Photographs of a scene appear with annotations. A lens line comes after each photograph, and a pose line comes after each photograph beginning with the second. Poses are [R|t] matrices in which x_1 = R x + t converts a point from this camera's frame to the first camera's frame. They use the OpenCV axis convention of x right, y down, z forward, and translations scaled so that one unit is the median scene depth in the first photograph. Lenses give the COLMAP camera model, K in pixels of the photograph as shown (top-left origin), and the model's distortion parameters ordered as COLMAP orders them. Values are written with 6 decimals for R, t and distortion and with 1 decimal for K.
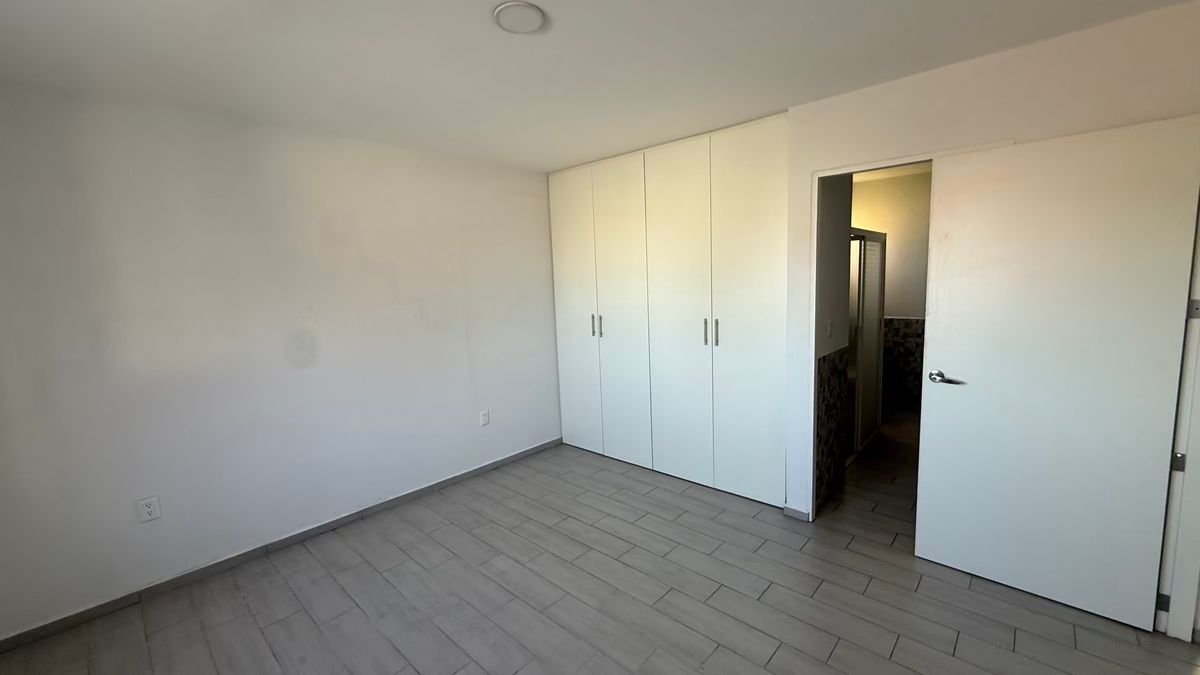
lens RADIAL K [[478.2, 0, 599.7], [0, 478.2, 334.7], [0, 0, 1]] dist [-0.000774, 0.000331]
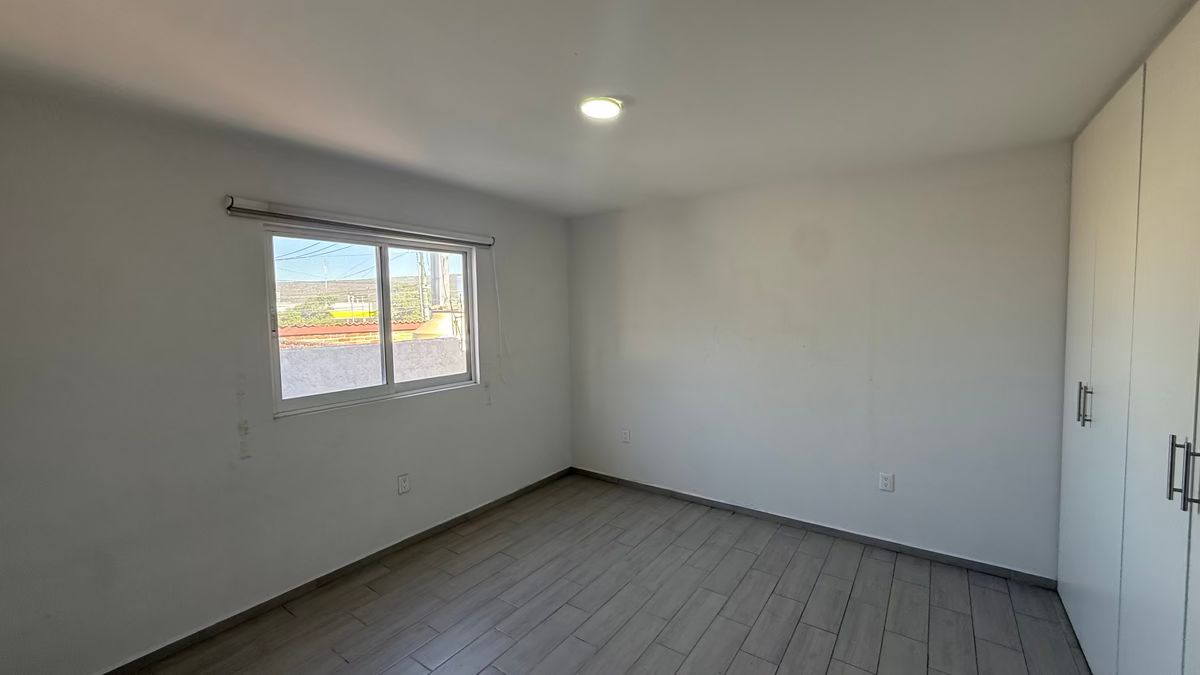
lens RADIAL K [[478.2, 0, 599.7], [0, 478.2, 334.7], [0, 0, 1]] dist [-0.000774, 0.000331]
pose [[0.131895, 0.093908, -0.986805, 0.604365], [-0.108872, 0.990852, 0.079742, -0.109163], [0.985267, 0.096918, 0.140913, 0.494741]]
